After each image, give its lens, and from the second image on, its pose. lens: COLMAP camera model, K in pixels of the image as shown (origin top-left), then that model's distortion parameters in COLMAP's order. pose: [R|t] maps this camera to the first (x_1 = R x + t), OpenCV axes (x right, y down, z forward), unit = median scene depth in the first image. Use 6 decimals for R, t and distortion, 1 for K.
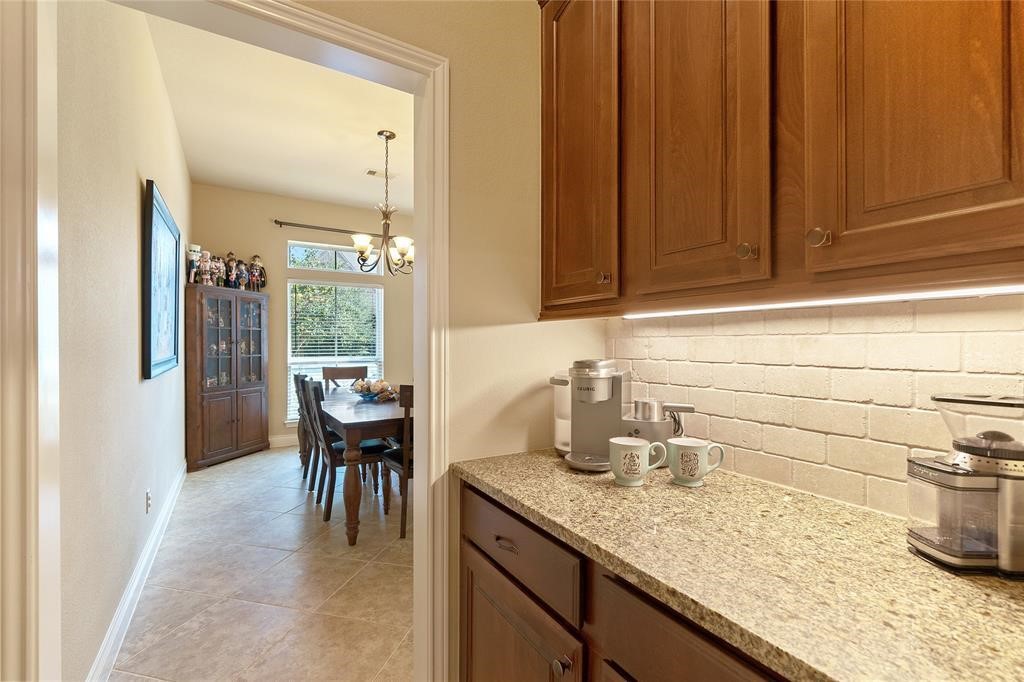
lens RADIAL K [[446.5, 0, 513.2], [0, 446.5, 342.0], [0, 0, 1]] dist [-0.000181, -0.000023]
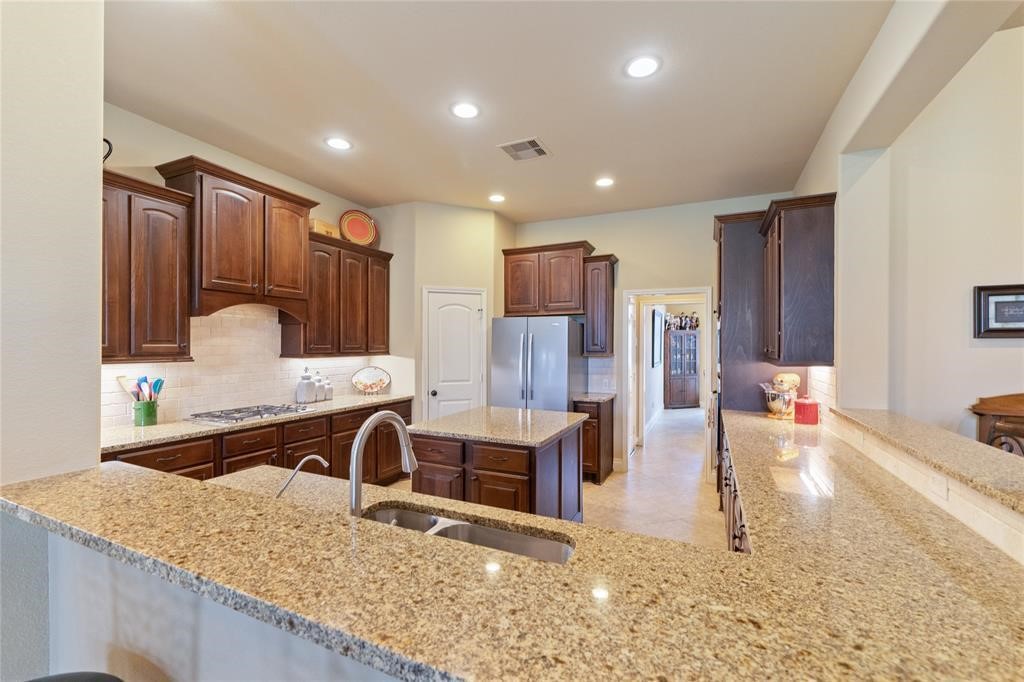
lens RADIAL K [[417.5, 0, 512.6], [0, 417.5, 346.4], [0, 0, 1]] dist [-0.000484, -0.000013]
pose [[0.551779, 0.001397, -0.833989, 0.605183], [-0.005487, 0.999983, -0.001954, -0.031586], [0.833972, 0.005654, 0.551777, -0.807469]]
